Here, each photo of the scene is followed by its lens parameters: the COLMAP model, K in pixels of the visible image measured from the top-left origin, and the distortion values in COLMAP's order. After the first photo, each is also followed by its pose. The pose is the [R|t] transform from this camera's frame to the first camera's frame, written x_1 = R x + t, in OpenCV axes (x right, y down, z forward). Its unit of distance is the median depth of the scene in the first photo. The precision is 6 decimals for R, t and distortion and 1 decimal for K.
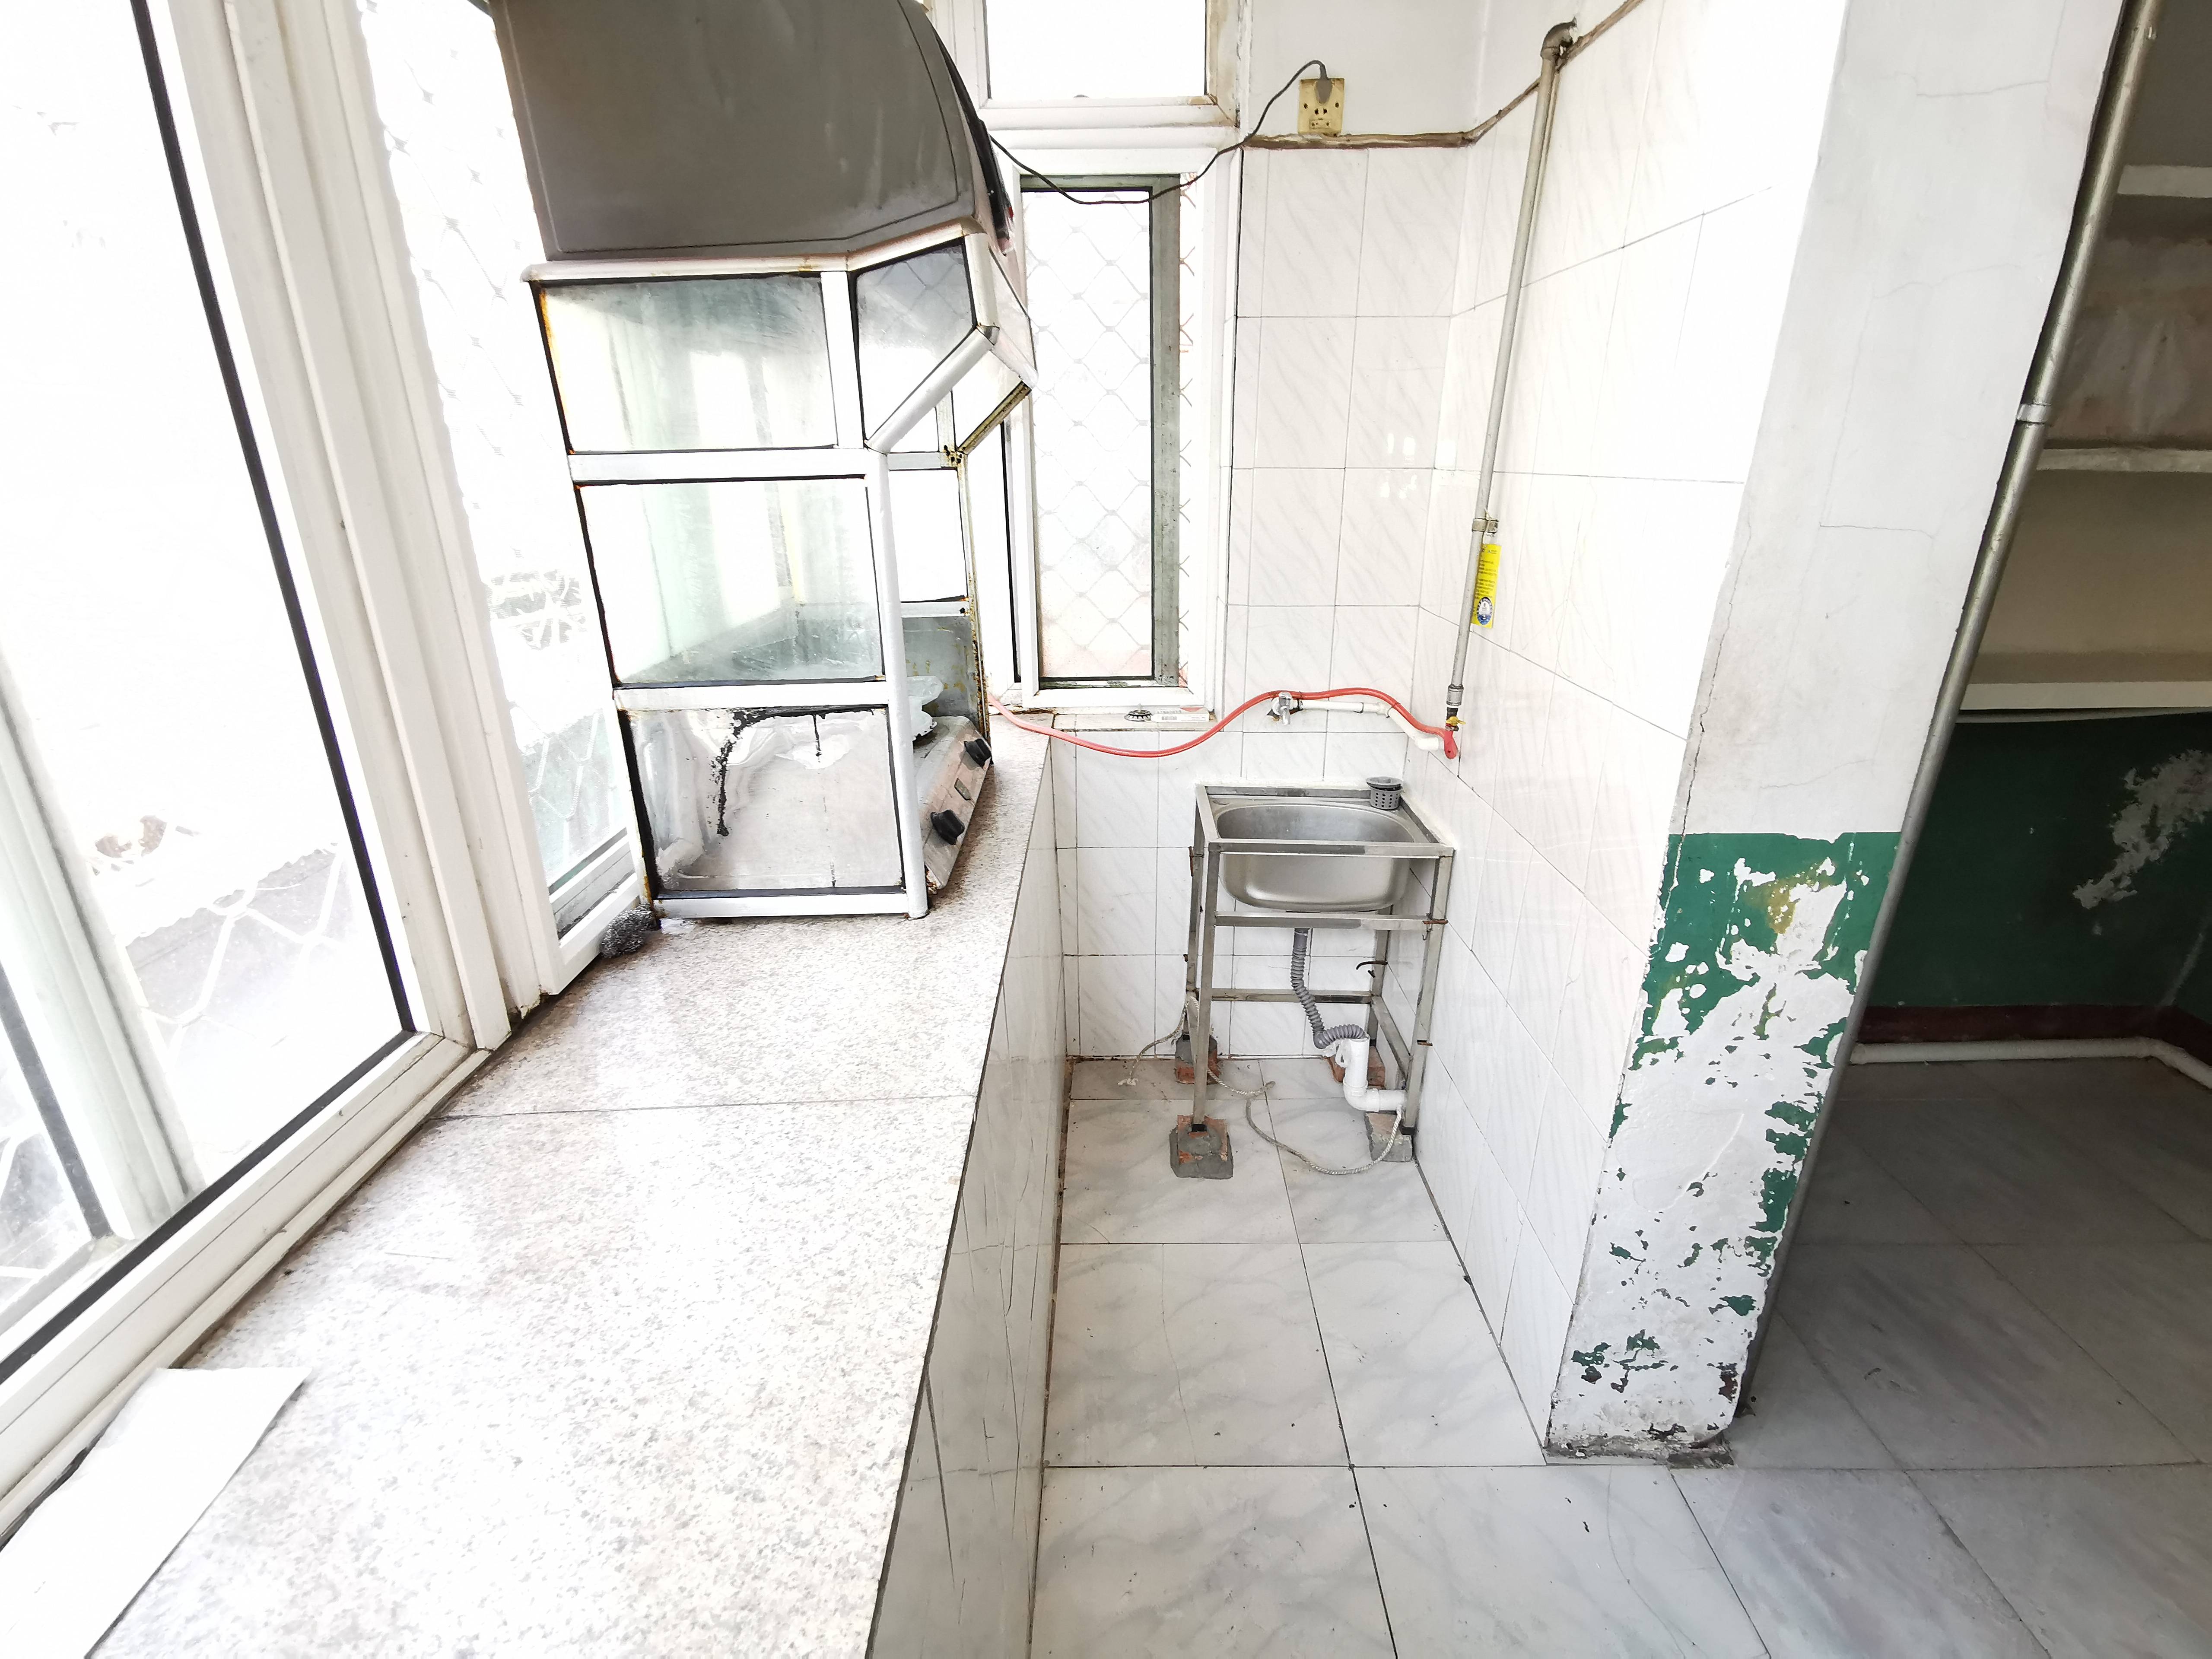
lens RADIAL K [[1025.8, 0, 1107.1], [0, 1025.8, 829.1], [0, 0, 1]] dist [0.000266, 0.000048]
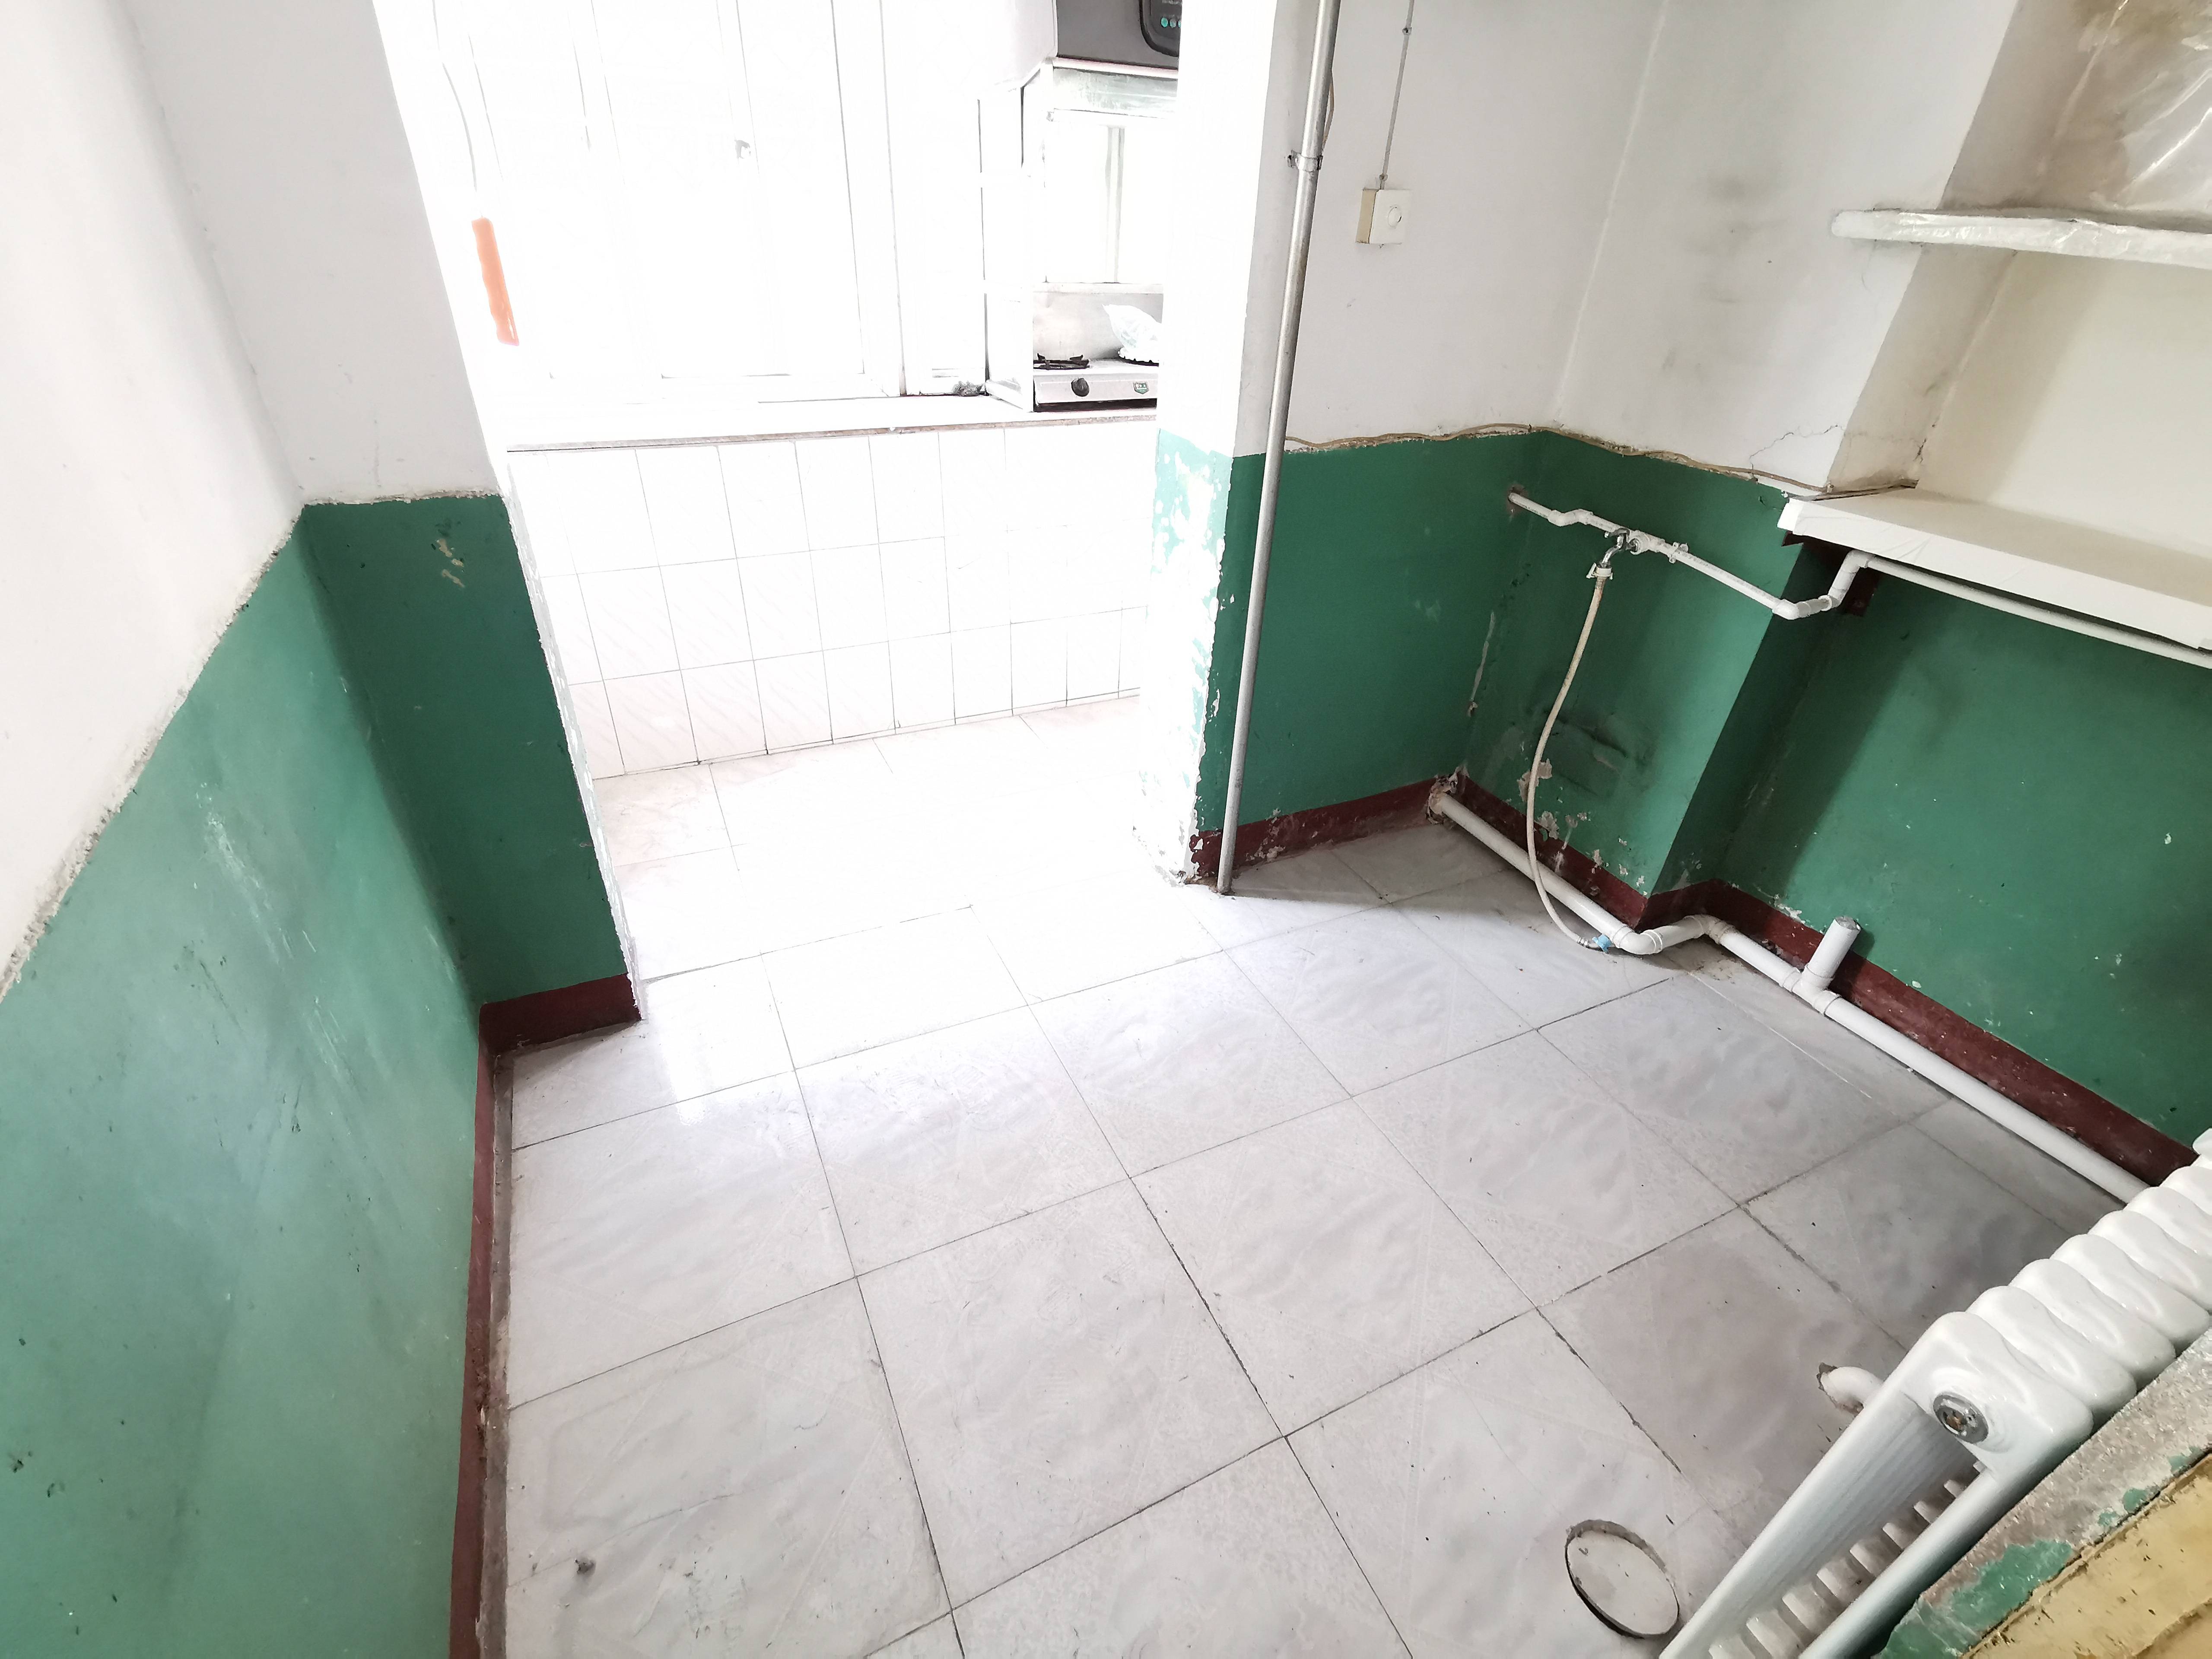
lens RADIAL K [[1025.8, 0, 1100.9], [0, 1025.8, 834.8], [0, 0, 1]] dist [0.000266, 0.000048]
pose [[0.428677, 0.503786, -0.749957, 2.076674], [-0.348457, 0.858065, 0.377230, -0.022815], [0.833555, 0.099618, 0.543381, 0.036918]]
